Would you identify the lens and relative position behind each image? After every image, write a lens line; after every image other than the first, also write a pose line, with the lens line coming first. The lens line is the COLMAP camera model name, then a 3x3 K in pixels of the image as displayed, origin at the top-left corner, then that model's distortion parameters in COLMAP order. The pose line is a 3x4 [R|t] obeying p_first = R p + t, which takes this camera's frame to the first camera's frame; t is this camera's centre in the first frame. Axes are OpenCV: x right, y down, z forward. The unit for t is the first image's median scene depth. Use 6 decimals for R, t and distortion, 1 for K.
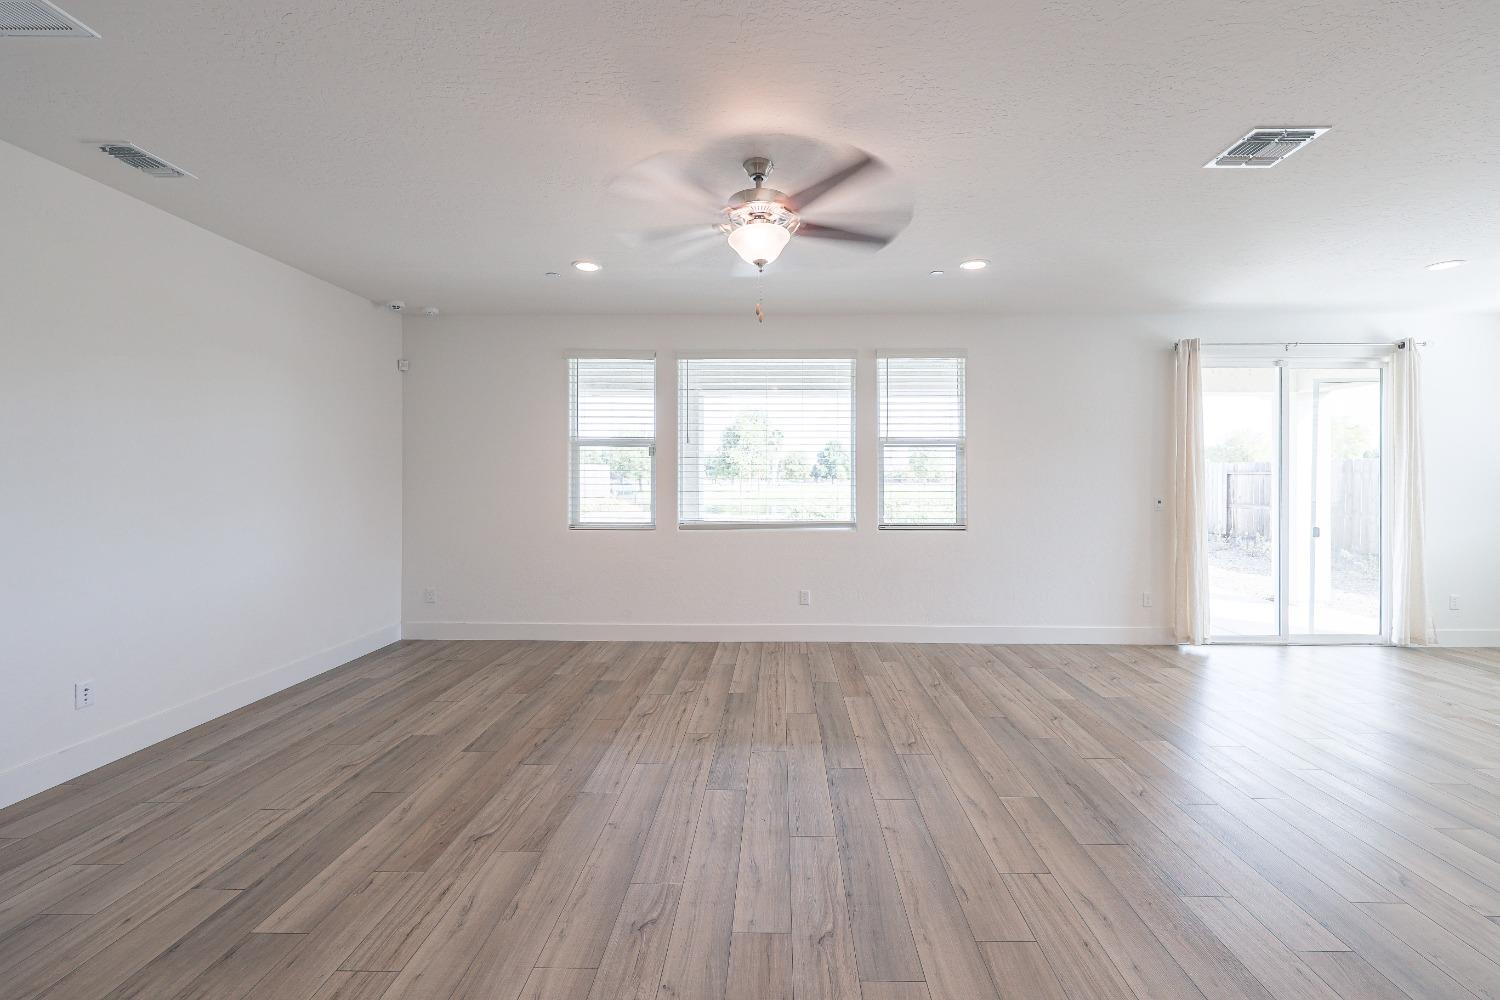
lens RADIAL K [[623.7, 0, 756.6], [0, 623.7, 474.9], [0, 0, 1]] dist [-0.001976, 0.000041]
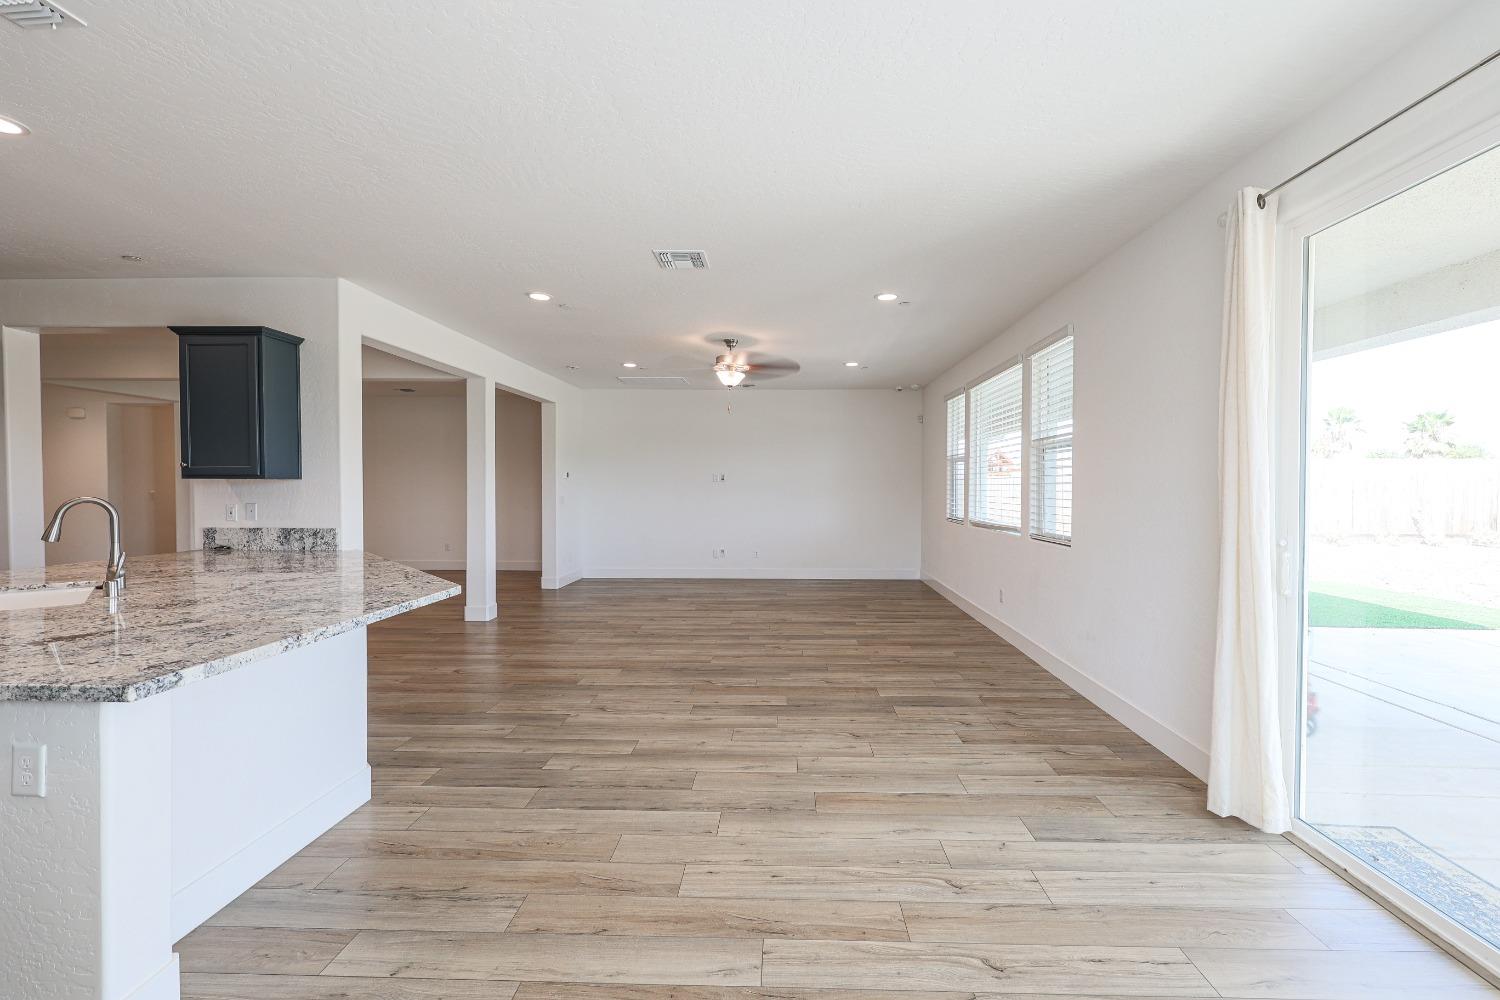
lens RADIAL K [[623.7, 0, 777.5], [0, 623.7, 501.4], [0, 0, 1]] dist [-0.001976, 0.000041]
pose [[-0.003655, 0.020052, -0.999792, 1.615991], [0.007874, 0.999769, 0.020023, 0.014661], [0.999962, -0.007799, -0.003812, 0.873339]]
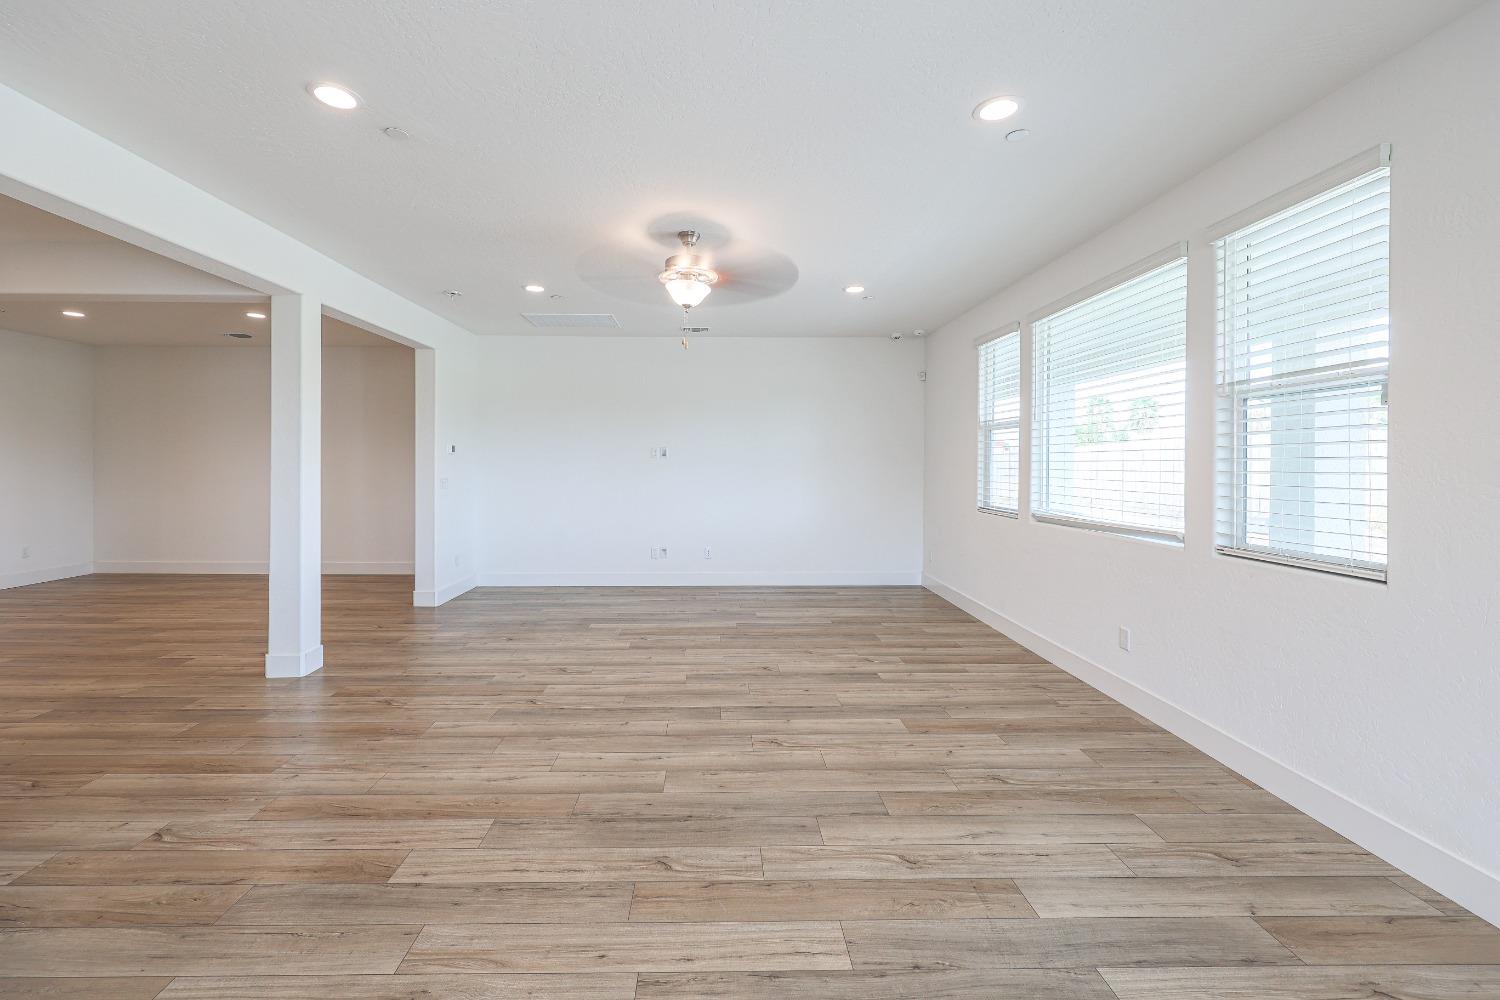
lens RADIAL K [[623.7, 0, 725.2], [0, 623.7, 465.5], [0, 0, 1]] dist [-0.001976, 0.000041]
pose [[0.027452, -0.000324, -0.999623, 1.031153], [0.008954, 0.999960, -0.000078, 0.010032], [0.999583, -0.008949, 0.027454, 0.780629]]
